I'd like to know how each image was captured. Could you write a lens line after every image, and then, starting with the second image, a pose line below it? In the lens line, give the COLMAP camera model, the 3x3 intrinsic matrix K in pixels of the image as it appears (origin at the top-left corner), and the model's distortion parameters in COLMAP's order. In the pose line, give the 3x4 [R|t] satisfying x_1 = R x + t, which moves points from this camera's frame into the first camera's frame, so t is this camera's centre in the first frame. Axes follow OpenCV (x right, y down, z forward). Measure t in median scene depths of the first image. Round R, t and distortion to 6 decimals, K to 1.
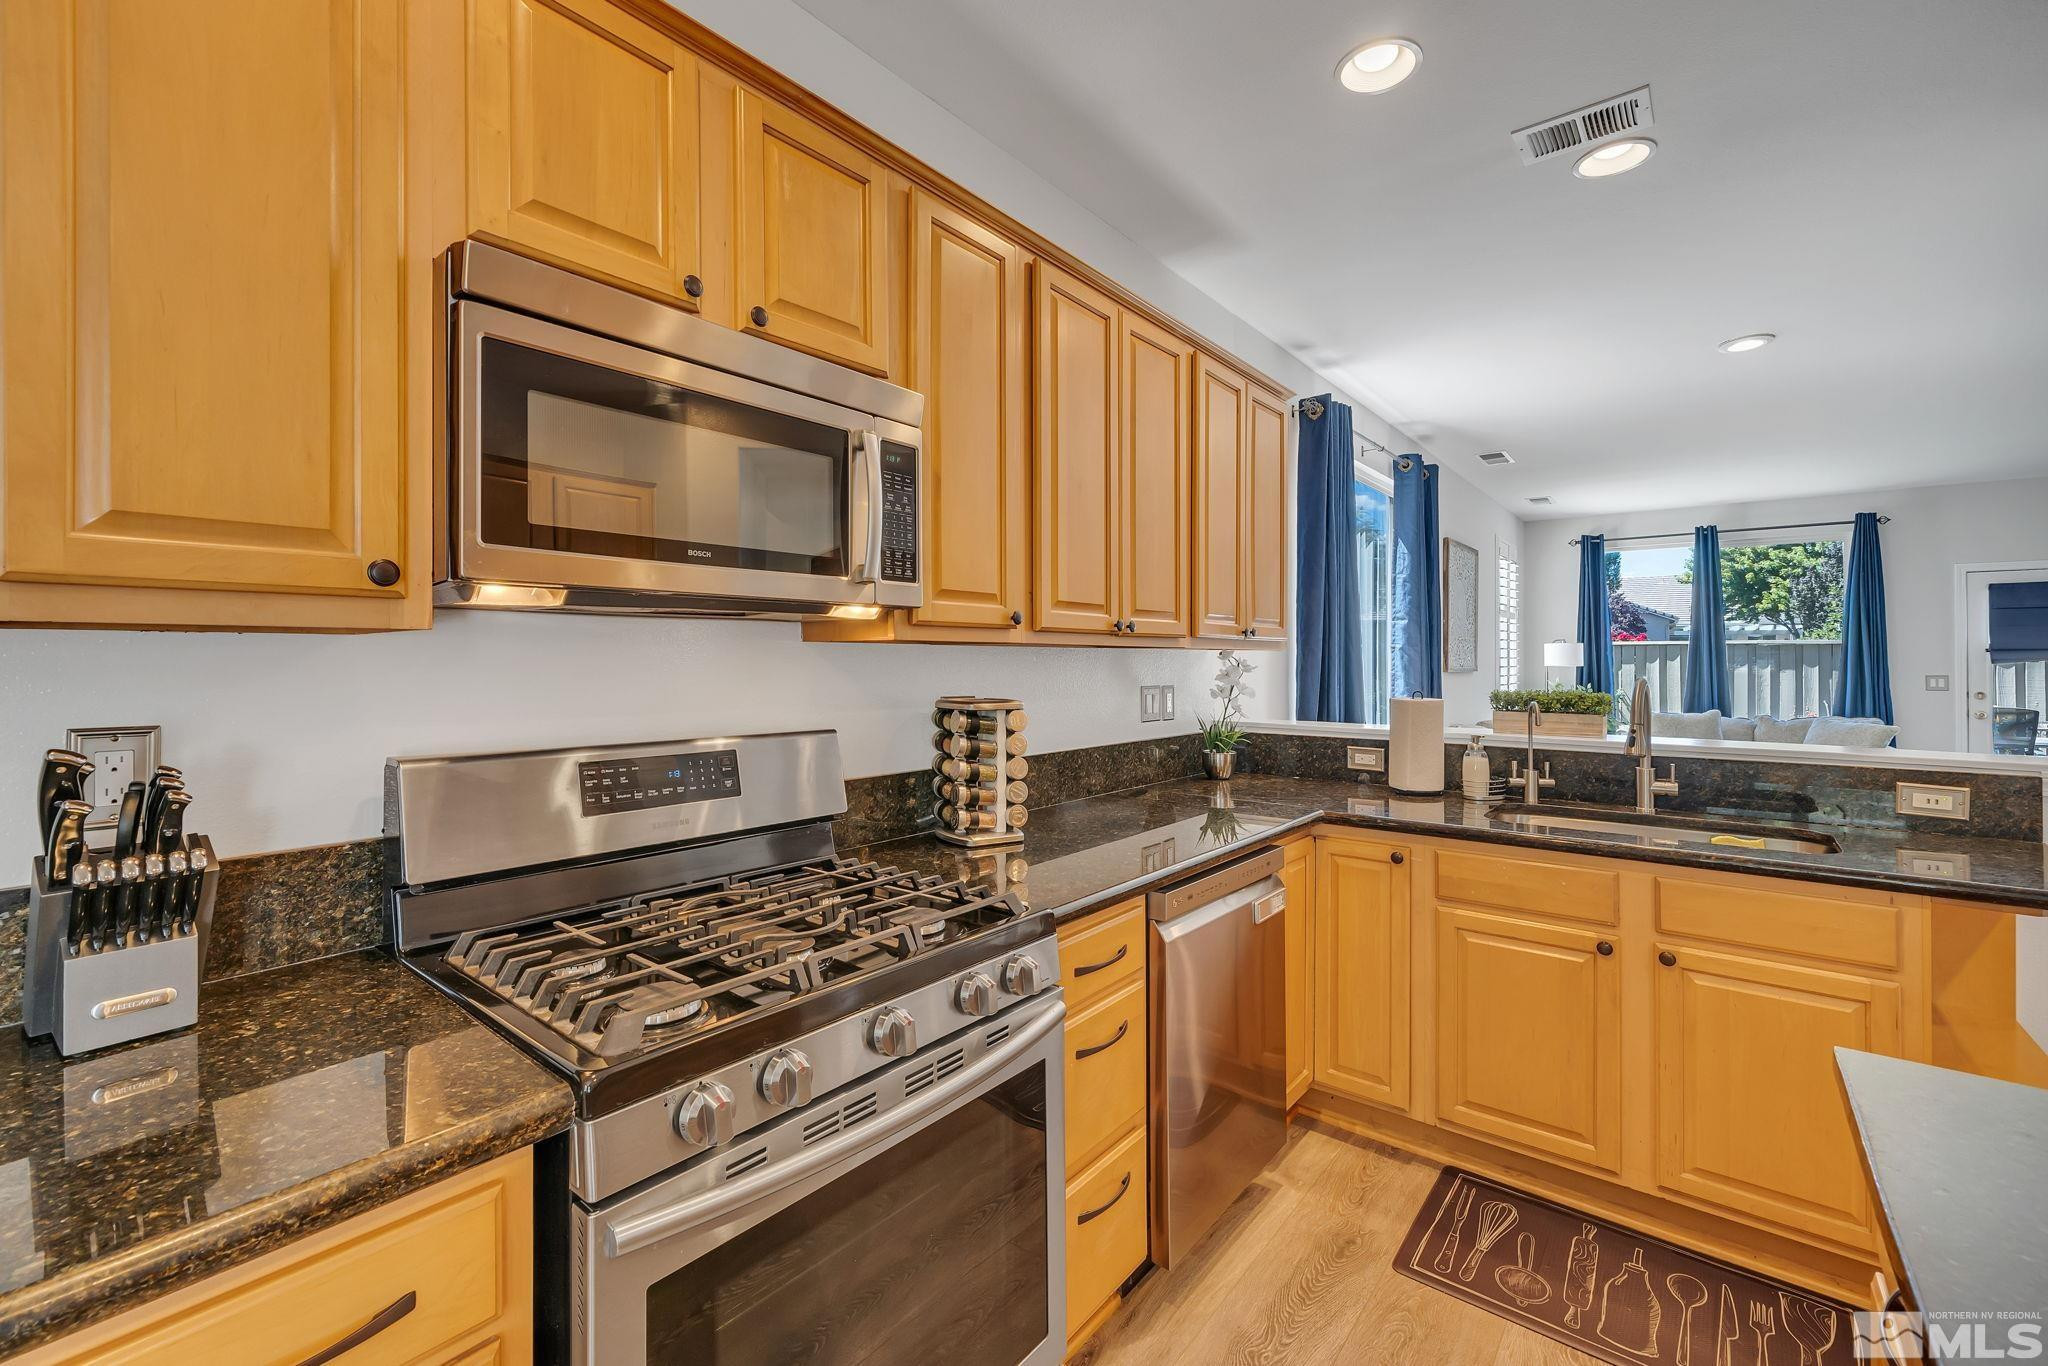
lens RADIAL K [[857.7, 0, 1025.5], [0, 857.7, 658.5], [0, 0, 1]] dist [0.001781, 0.000344]
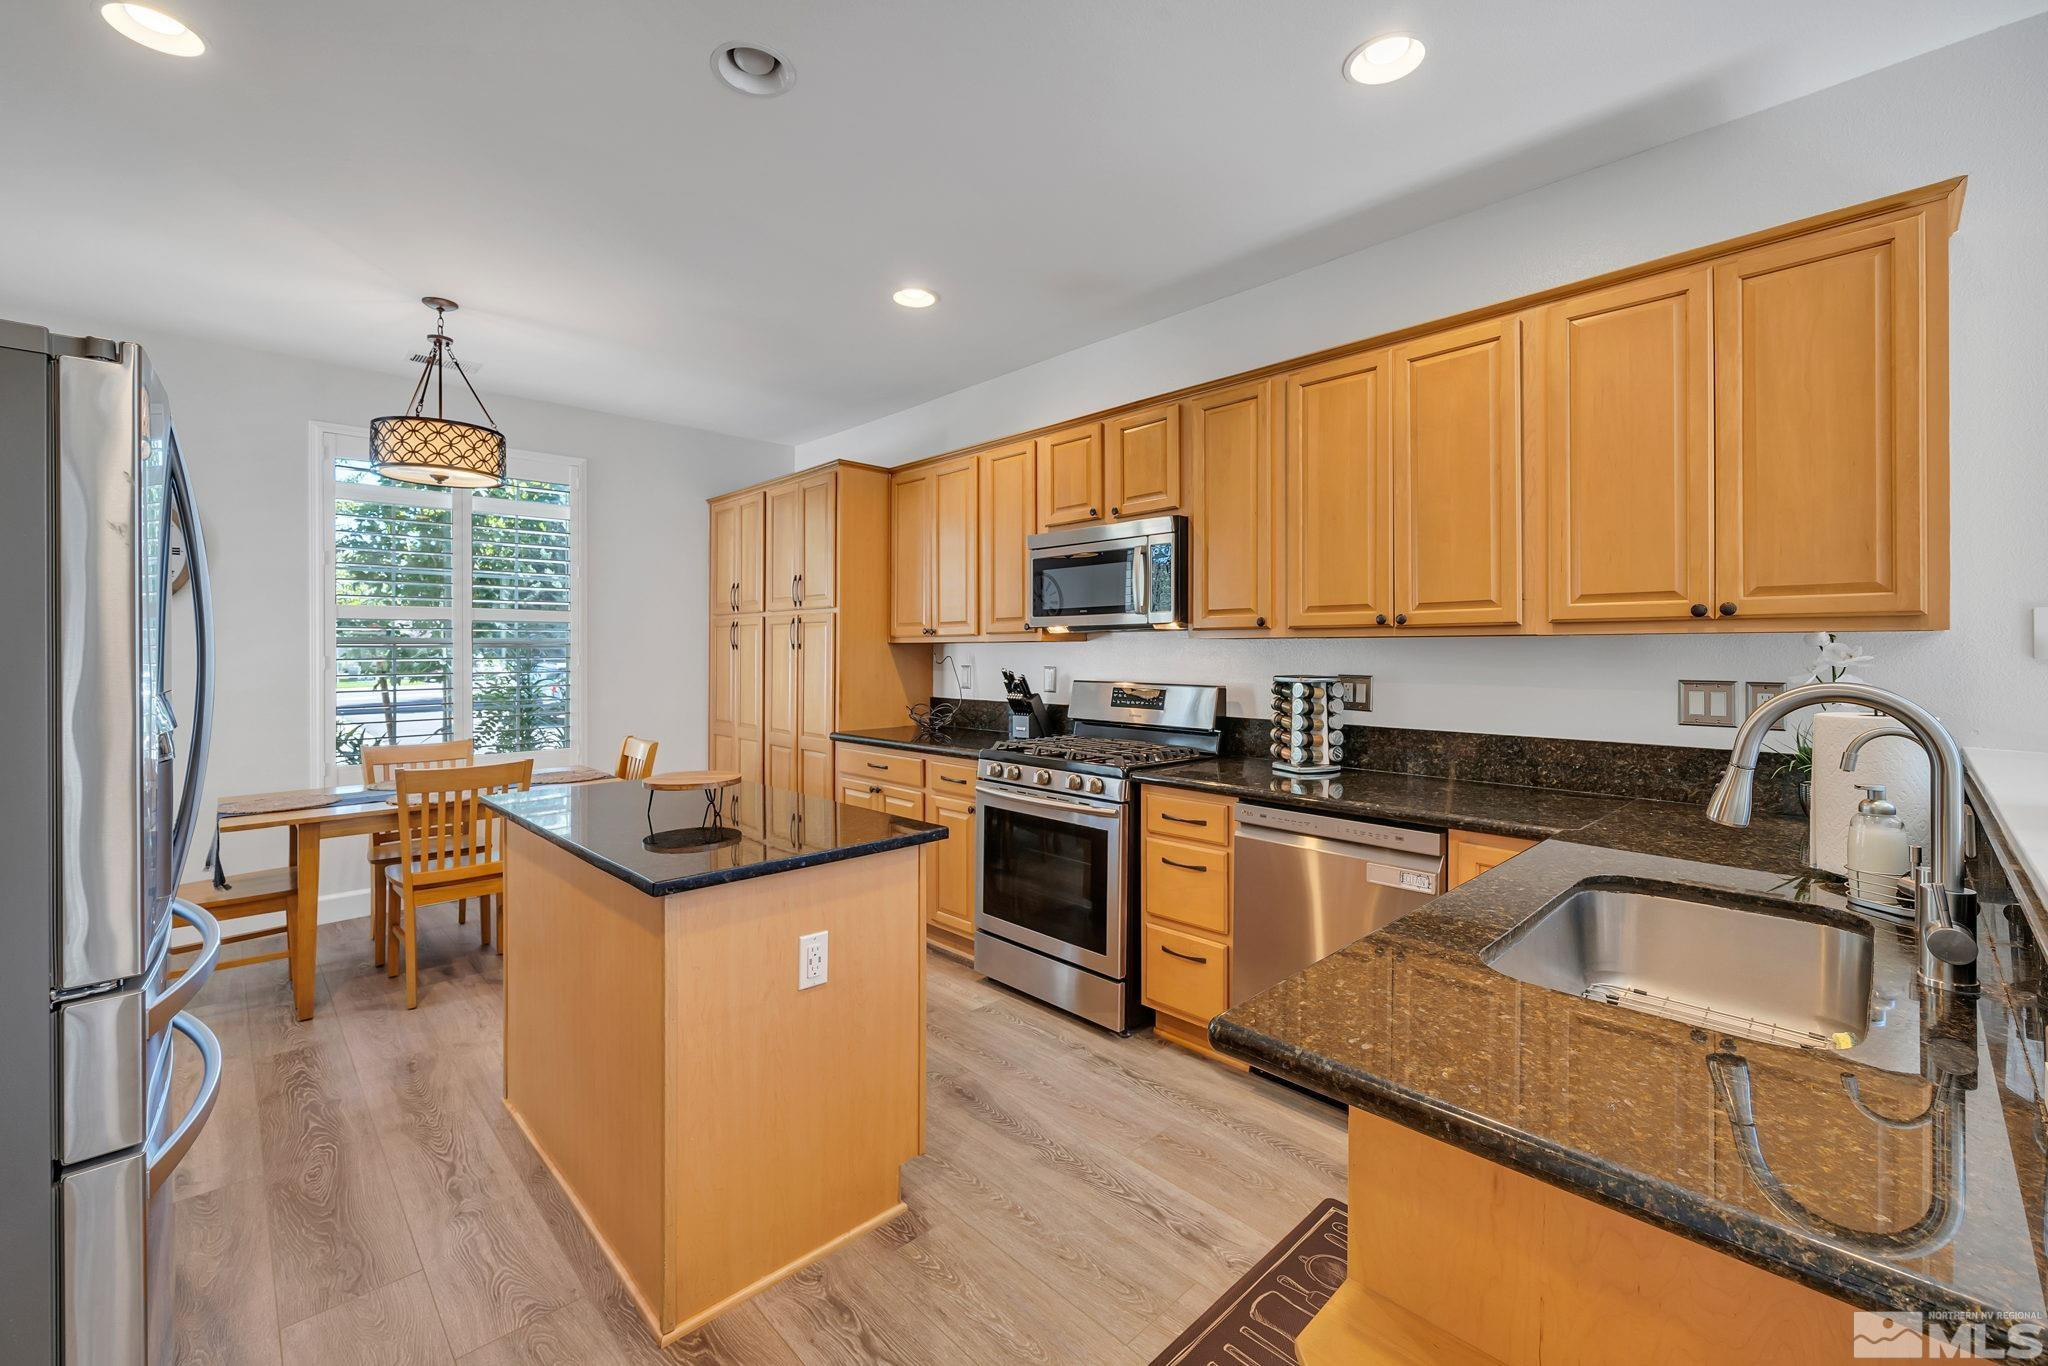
lens RADIAL K [[857.7, 0, 1025.5], [0, 857.7, 658.5], [0, 0, 1]] dist [0.001781, 0.000344]
pose [[-0.132275, 0.004064, -0.991205, 1.252338], [0.002325, 0.999990, 0.003790, 0.008787], [0.991210, -0.001804, -0.132283, 0.606980]]
